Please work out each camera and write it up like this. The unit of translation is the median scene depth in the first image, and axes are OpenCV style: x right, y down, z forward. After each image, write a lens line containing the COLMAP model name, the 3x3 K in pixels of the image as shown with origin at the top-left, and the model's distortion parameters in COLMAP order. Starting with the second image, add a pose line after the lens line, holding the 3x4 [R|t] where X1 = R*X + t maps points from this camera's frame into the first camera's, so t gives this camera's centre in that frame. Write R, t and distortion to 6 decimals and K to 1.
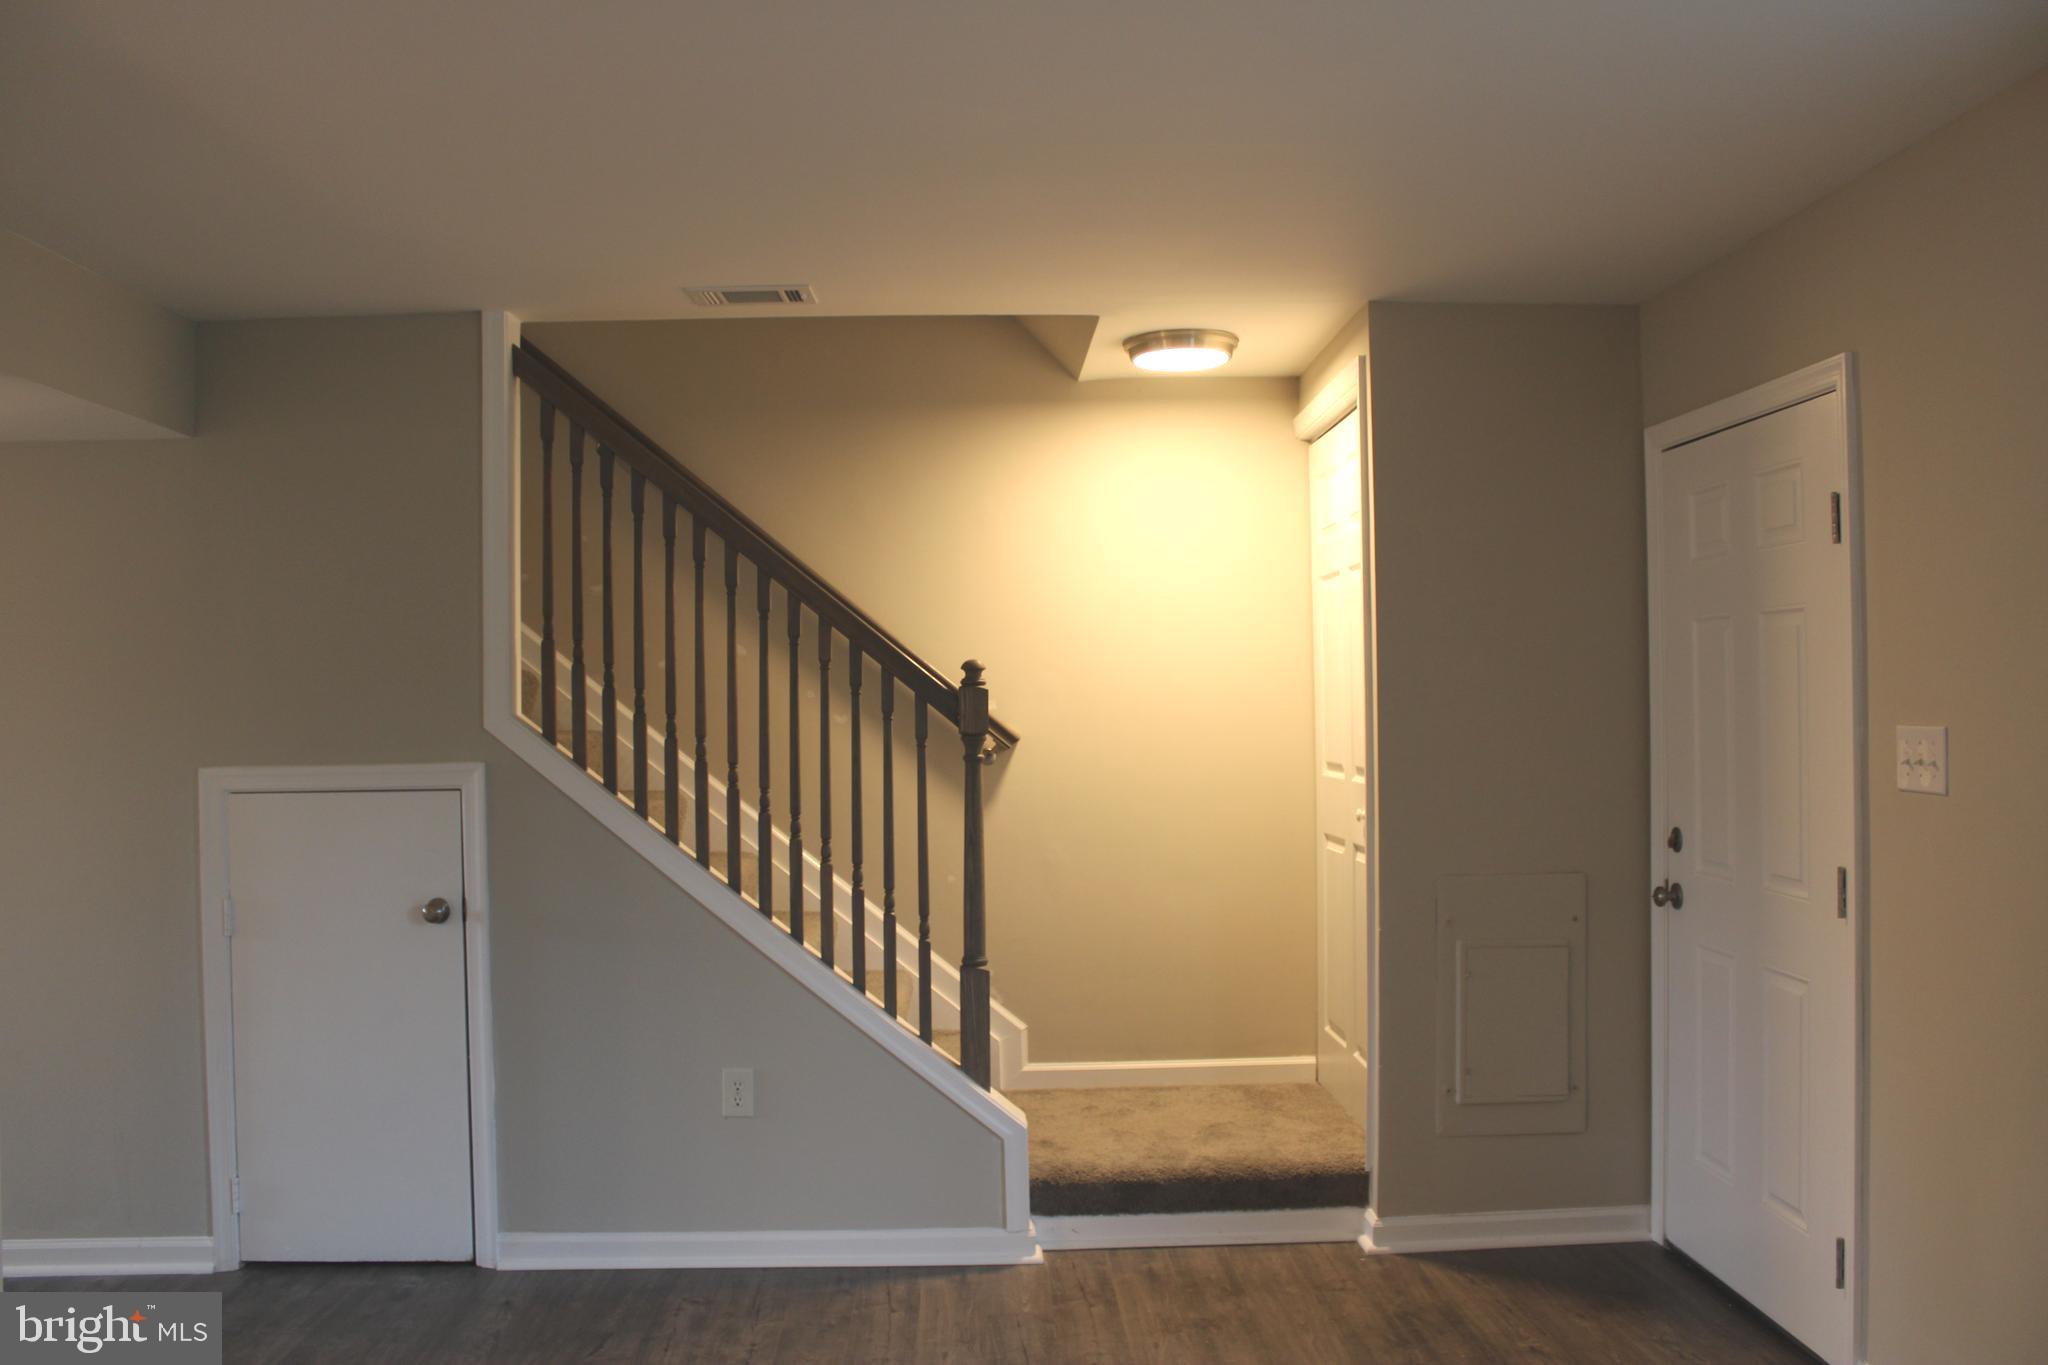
lens RADIAL K [[1703.9, 0, 1012.1], [0, 1703.9, 693.2], [0, 0, 1]] dist [-0.148239, 0.120454]
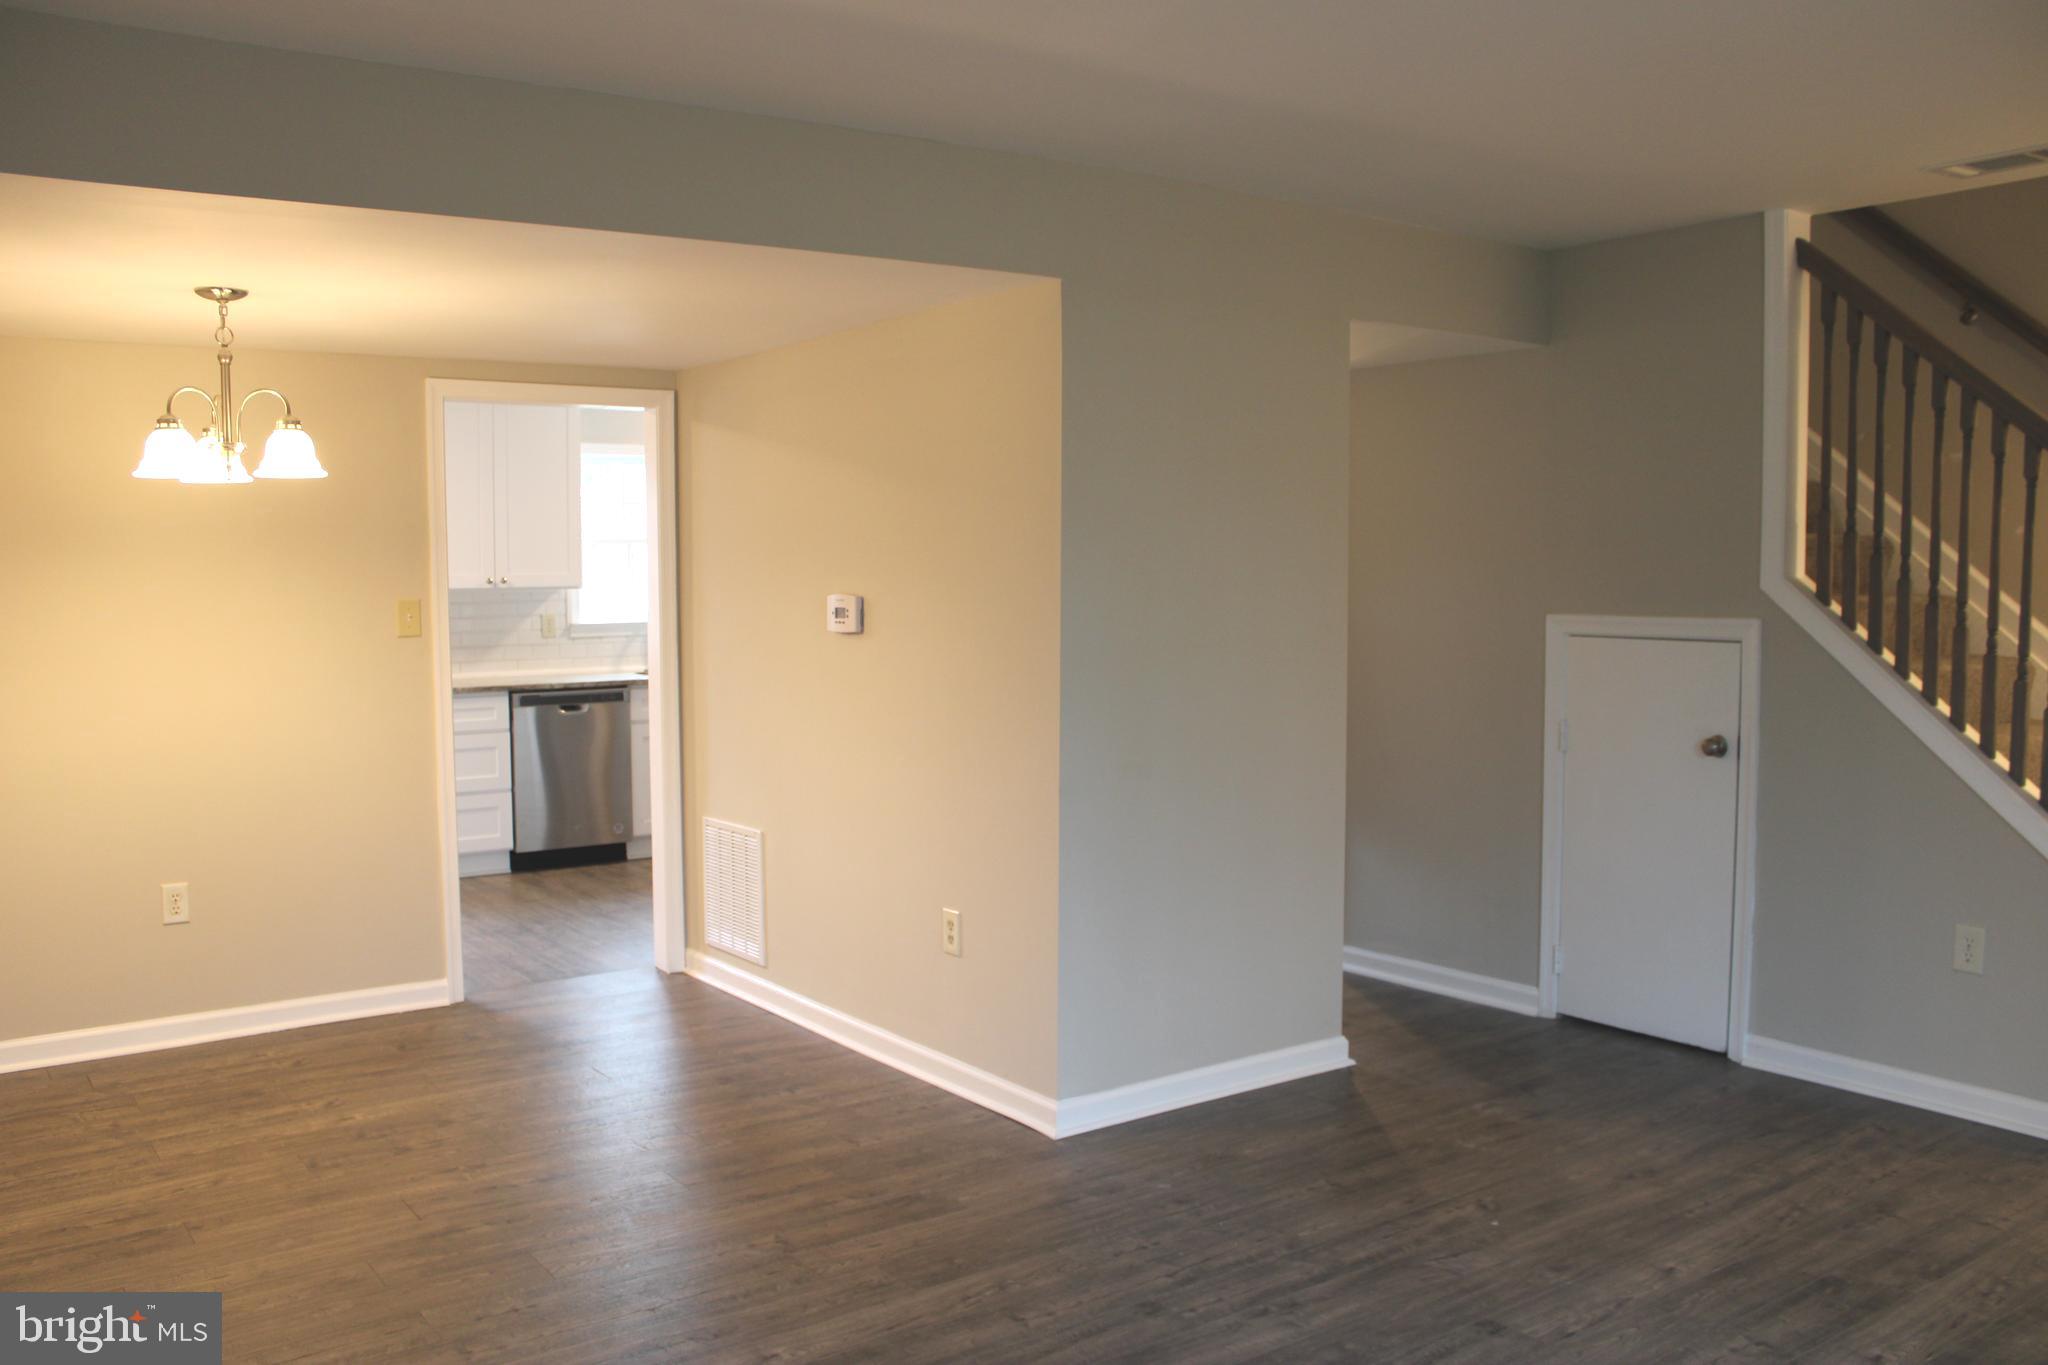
lens RADIAL K [[1703.9, 0, 1015.6], [0, 1703.9, 685.7], [0, 0, 1]] dist [-0.148239, 0.120454]
pose [[0.561293, 0.071651, -0.824510, 0.326417], [-0.003112, 0.996421, 0.084472, -0.006725], [0.827611, -0.044848, 0.559507, -0.037804]]
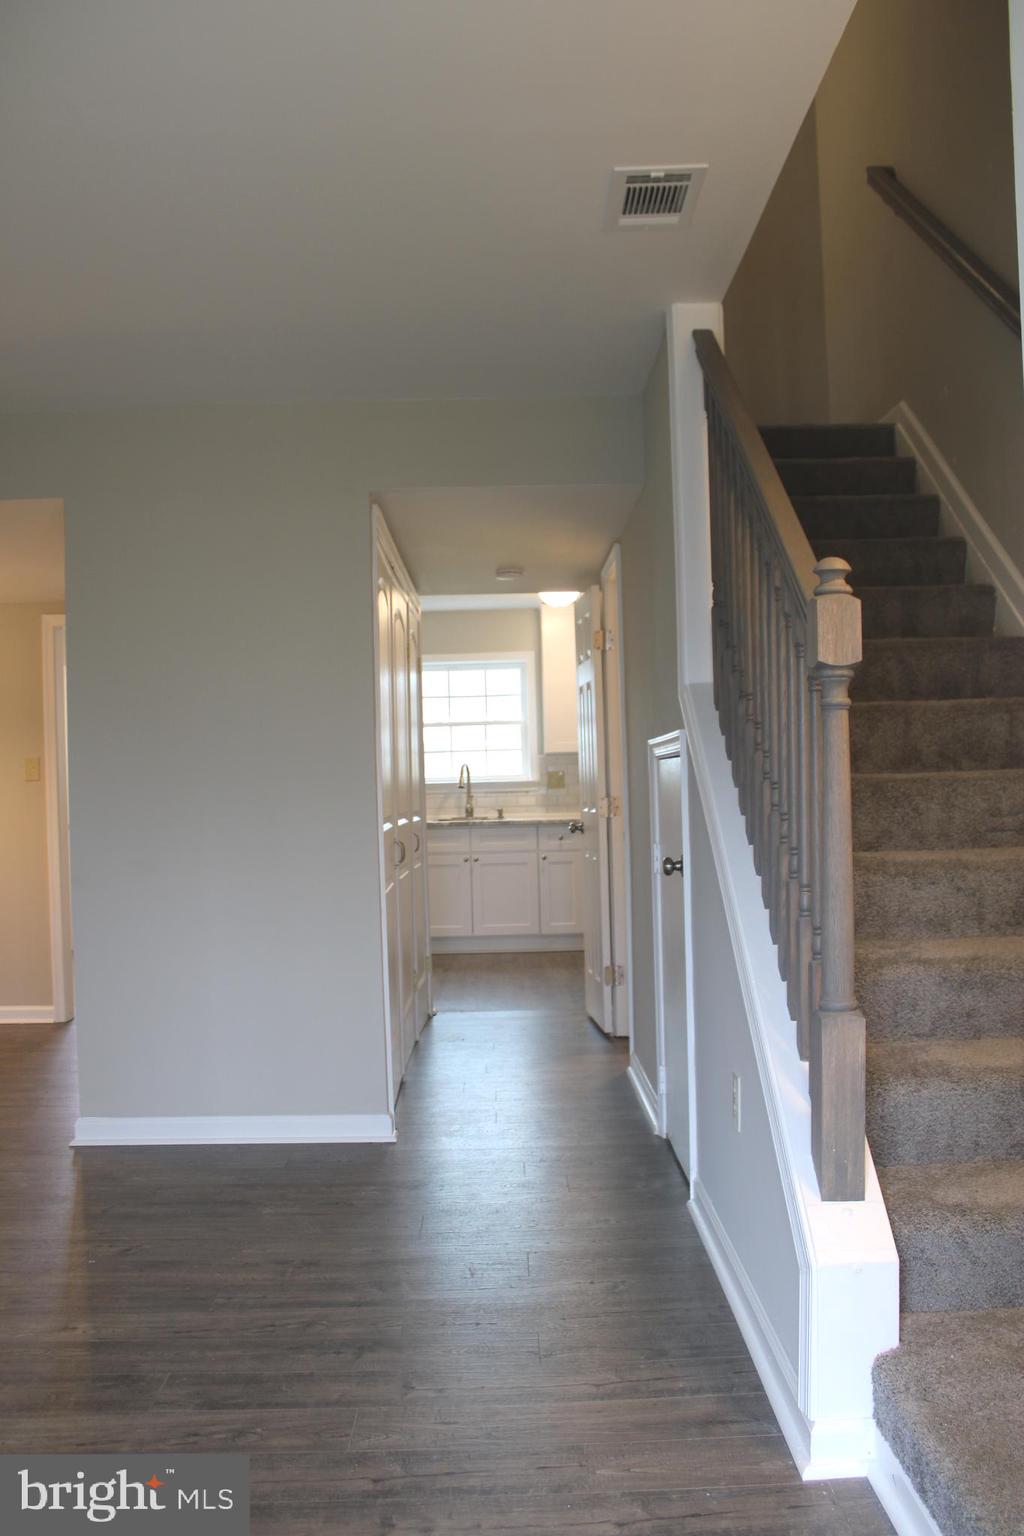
lens RADIAL K [[1277.9, 0, 511.4], [0, 1277.9, 763.8], [0, 0, 1]] dist [-0.148239, 0.120454]
pose [[-0.013043, 0.005503, -0.999900, 0.495312], [0.028172, 0.999590, 0.005133, 0.054046], [0.999518, -0.028102, -0.013193, 0.899314]]
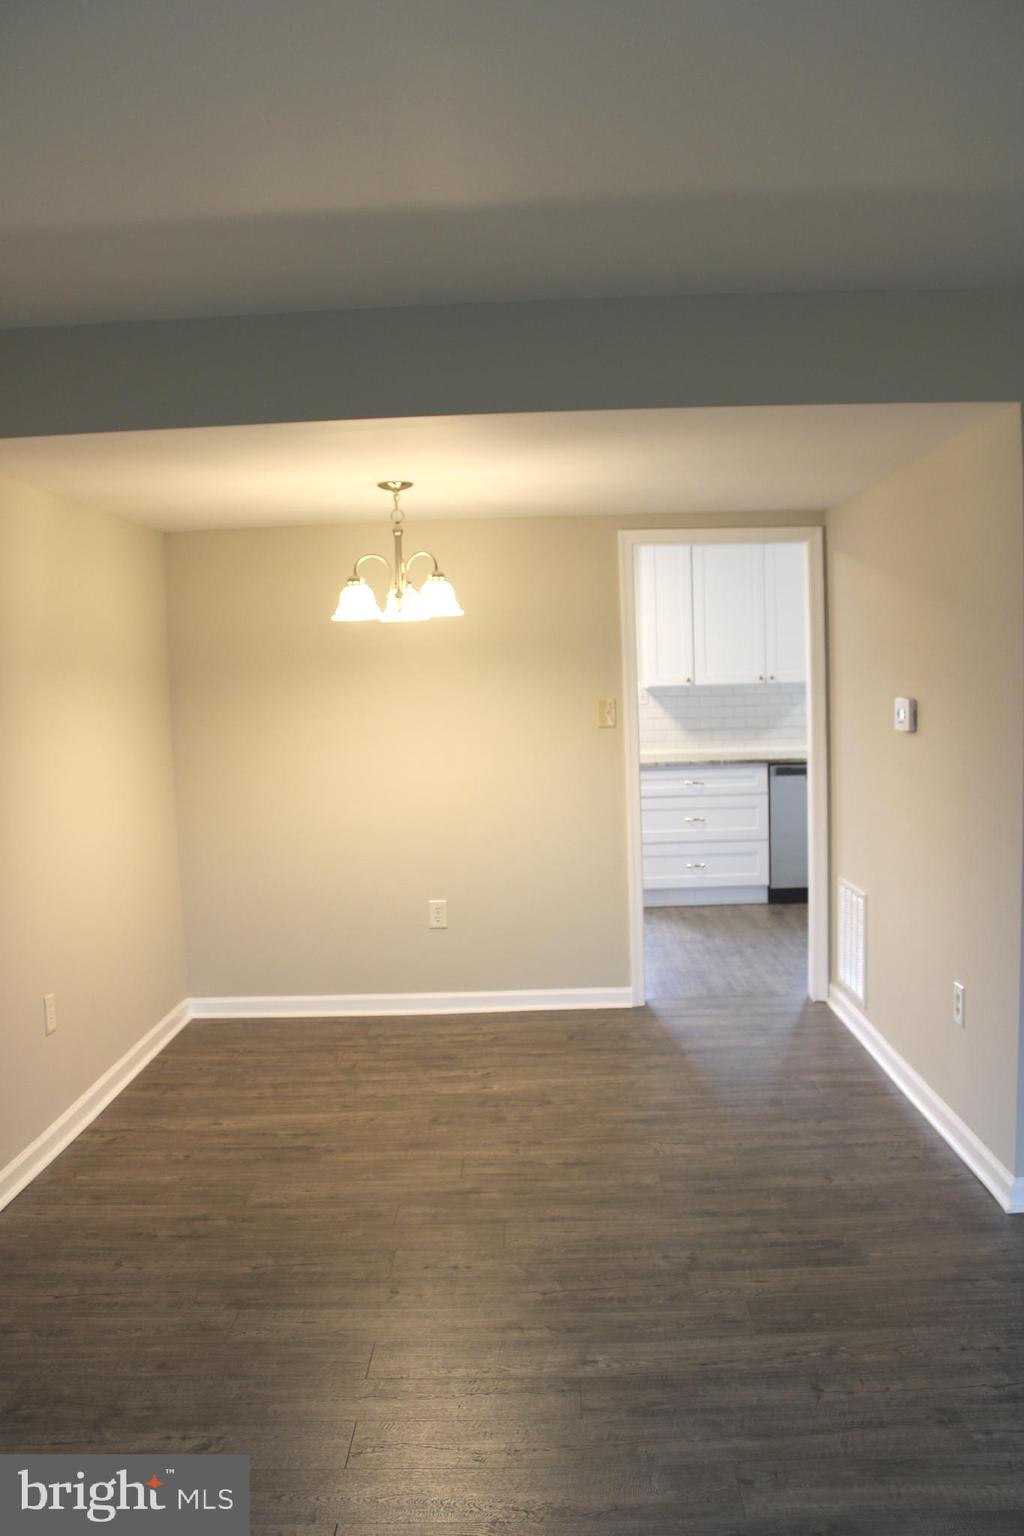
lens RADIAL K [[1277.9, 0, 522.4], [0, 1277.9, 747.3], [0, 0, 1]] dist [-0.148239, 0.120454]
pose [[-0.034271, 0.079743, -0.996226, 0.298630], [0.028885, 0.996474, 0.078769, -0.018194], [0.998995, -0.026077, -0.036454, 0.261366]]
